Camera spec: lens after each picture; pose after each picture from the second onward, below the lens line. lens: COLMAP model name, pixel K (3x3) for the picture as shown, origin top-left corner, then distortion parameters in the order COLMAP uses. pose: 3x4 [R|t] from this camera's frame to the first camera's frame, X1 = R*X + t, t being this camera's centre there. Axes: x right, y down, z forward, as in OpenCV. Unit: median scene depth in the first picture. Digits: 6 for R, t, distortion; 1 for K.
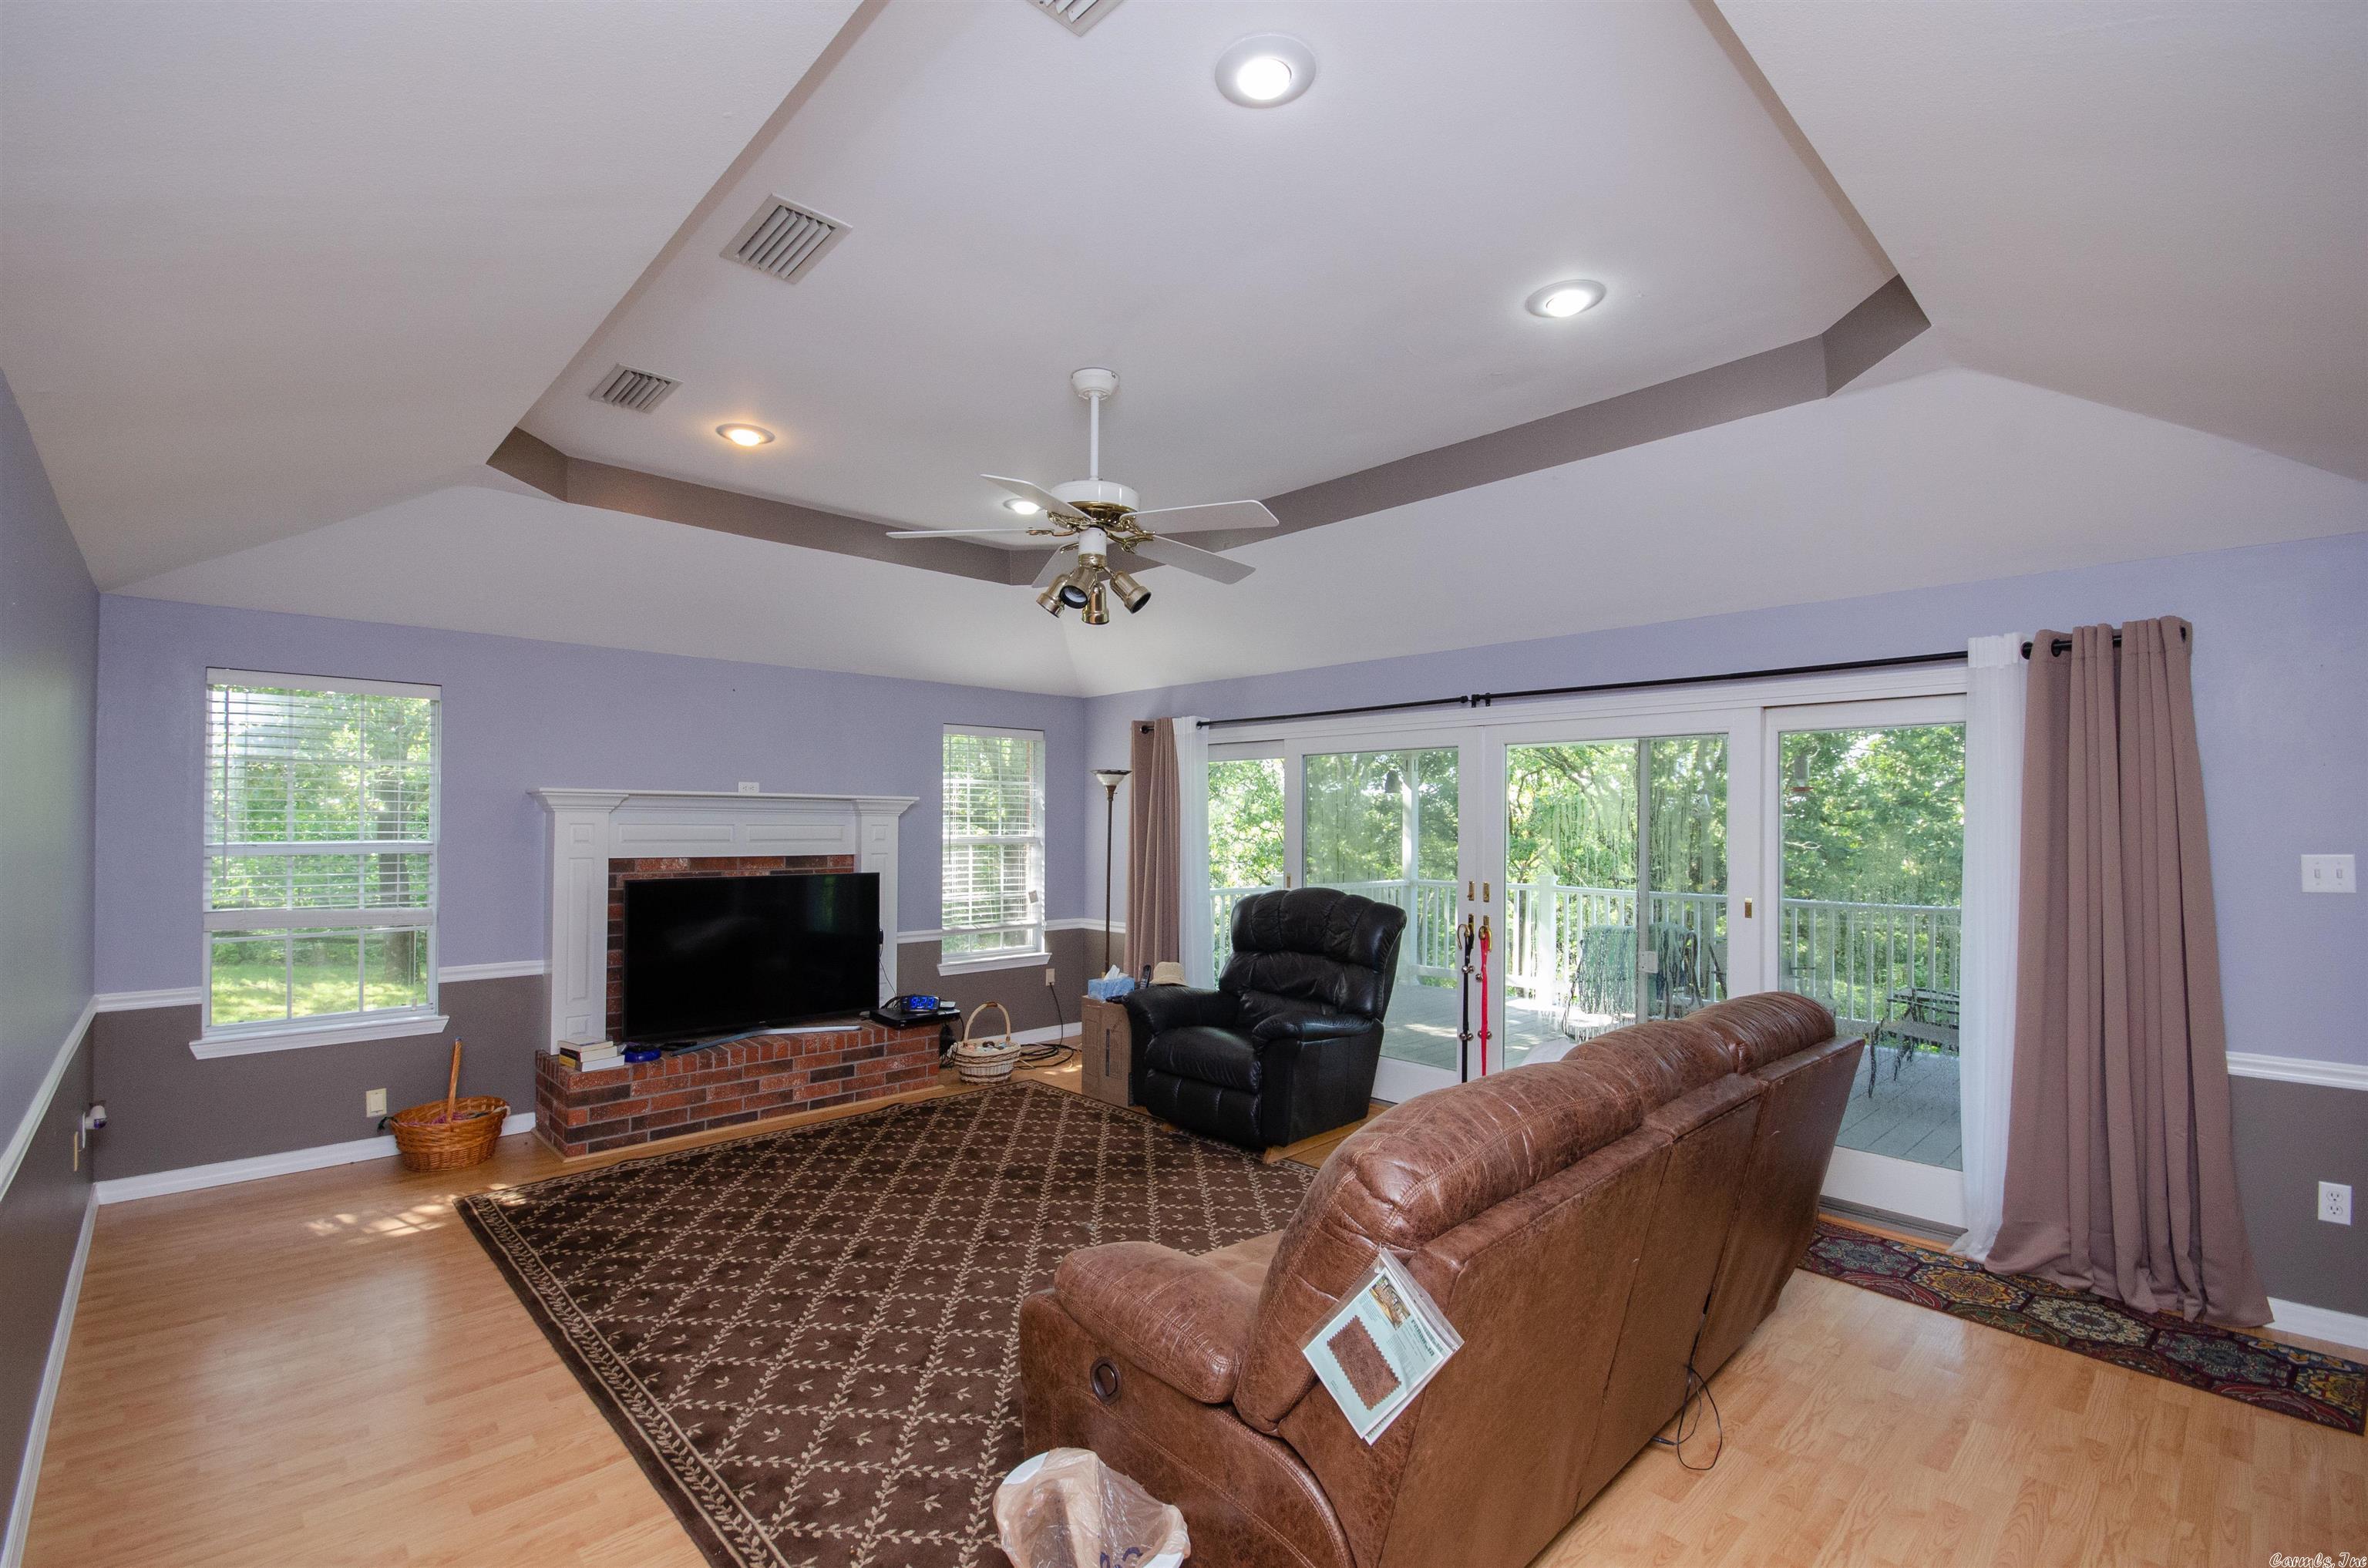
lens RADIAL K [[1037.8, 0, 1170.9], [0, 1037.8, 805.0], [0, 0, 1]] dist [-0.000155, -0.000106]
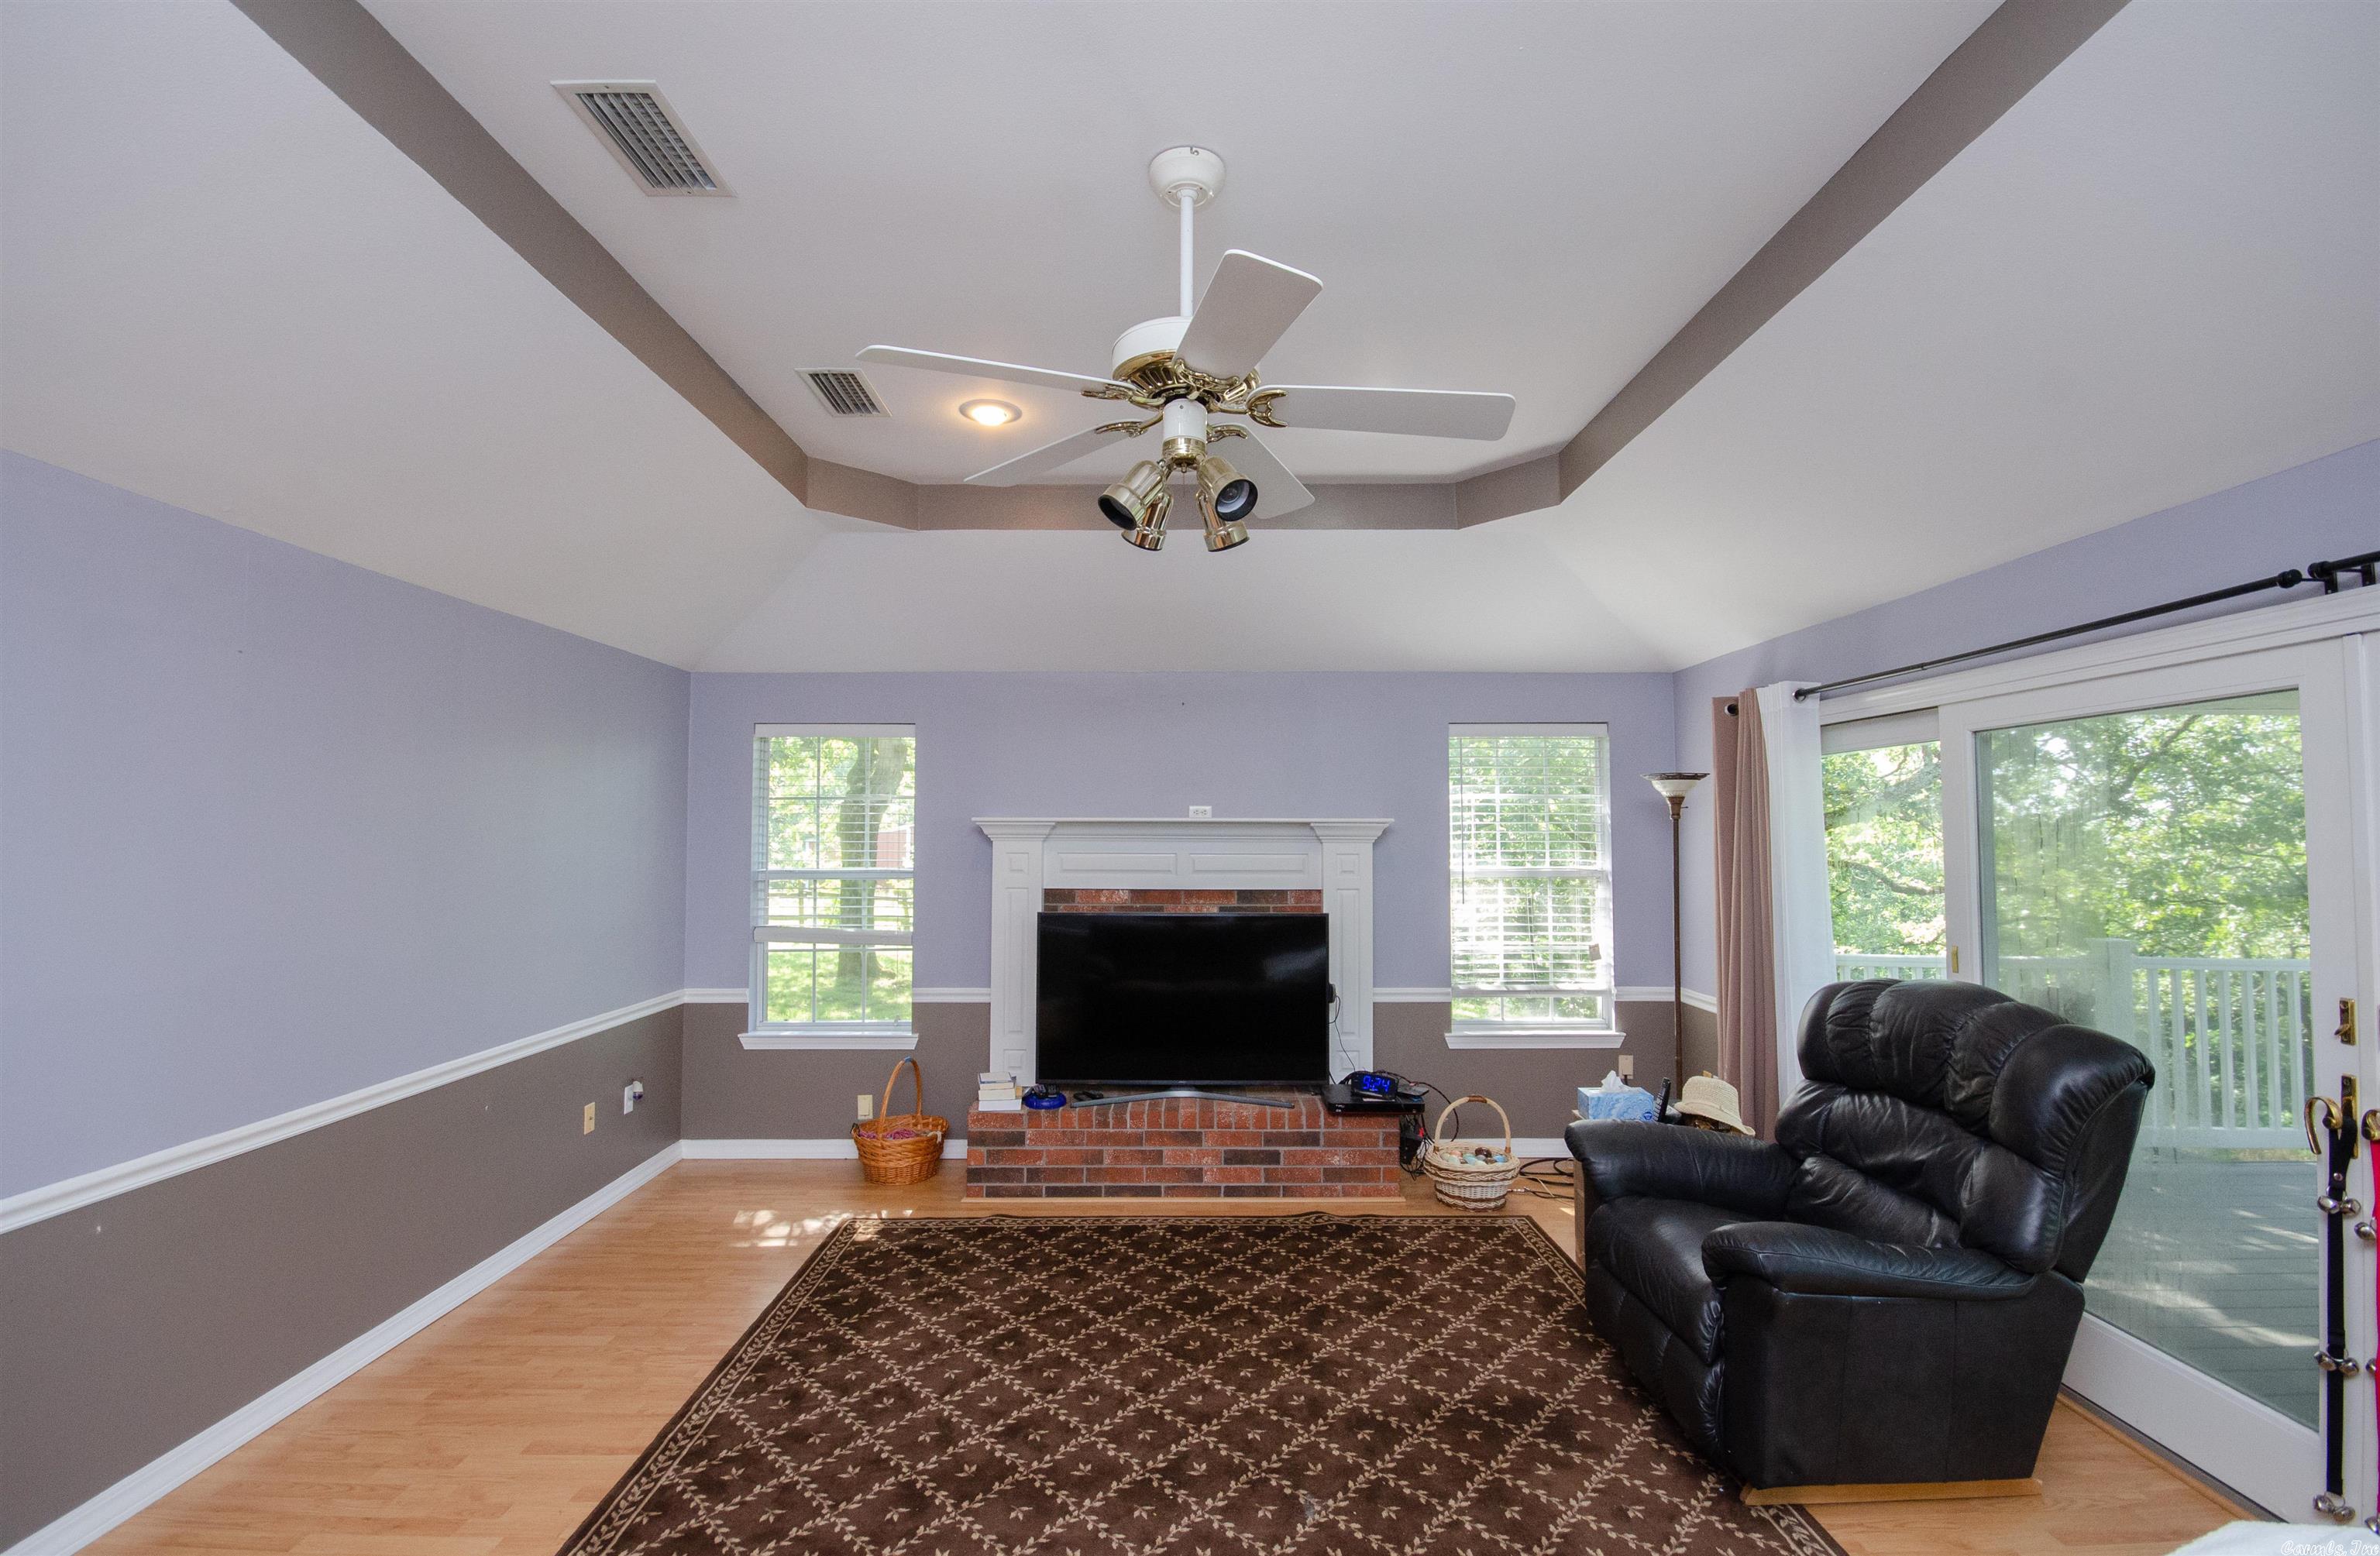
lens RADIAL K [[1073.8, 0, 1190.0], [0, 1073.8, 778.0], [0, 0, 1]] dist [-0.009571, -0.000081]
pose [[0.728890, -0.042098, -0.683335, 0.248657], [0.014682, 0.998839, -0.045875, -0.004094], [0.684473, 0.023405, 0.728662, 0.361111]]
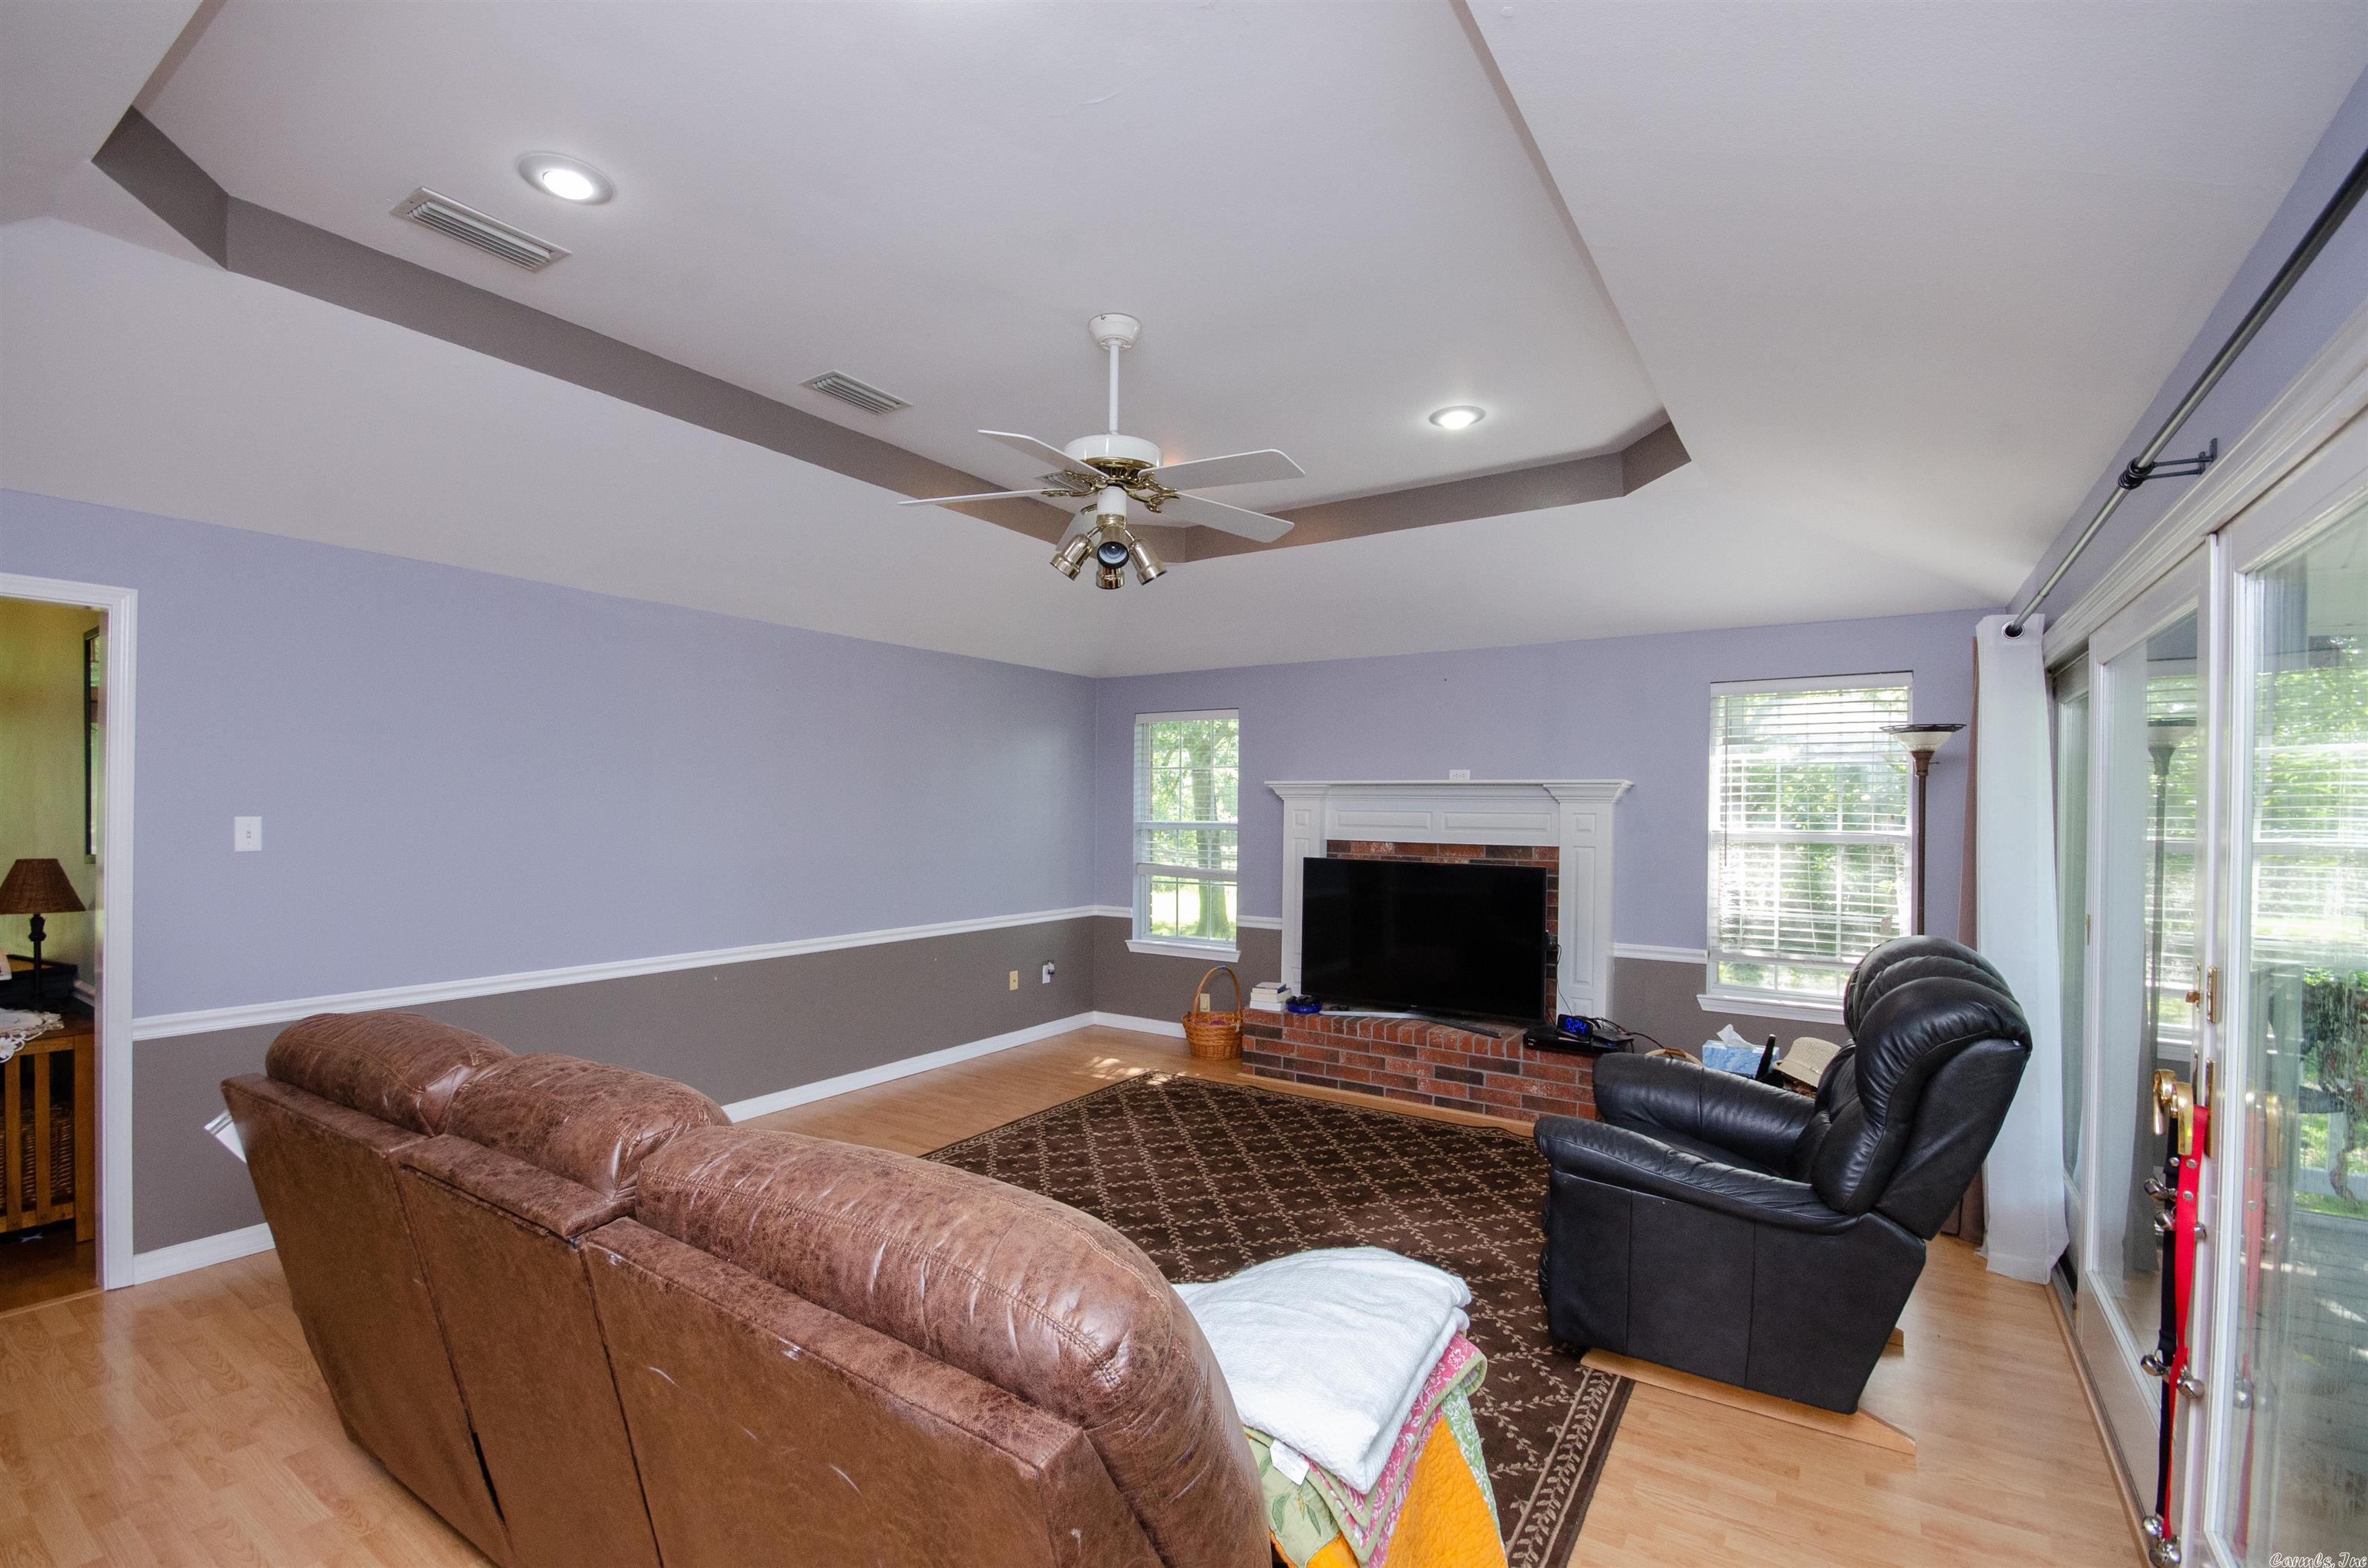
lens RADIAL K [[1042.8, 0, 1163.2], [0, 1042.8, 796.2], [0, 0, 1]] dist [-0.019257, 0.000054]
pose [[0.212043, -0.016567, -0.977120, 0.580040], [0.006806, 0.999857, -0.015476, 0.019376], [0.977237, -0.003369, 0.212126, 0.574743]]
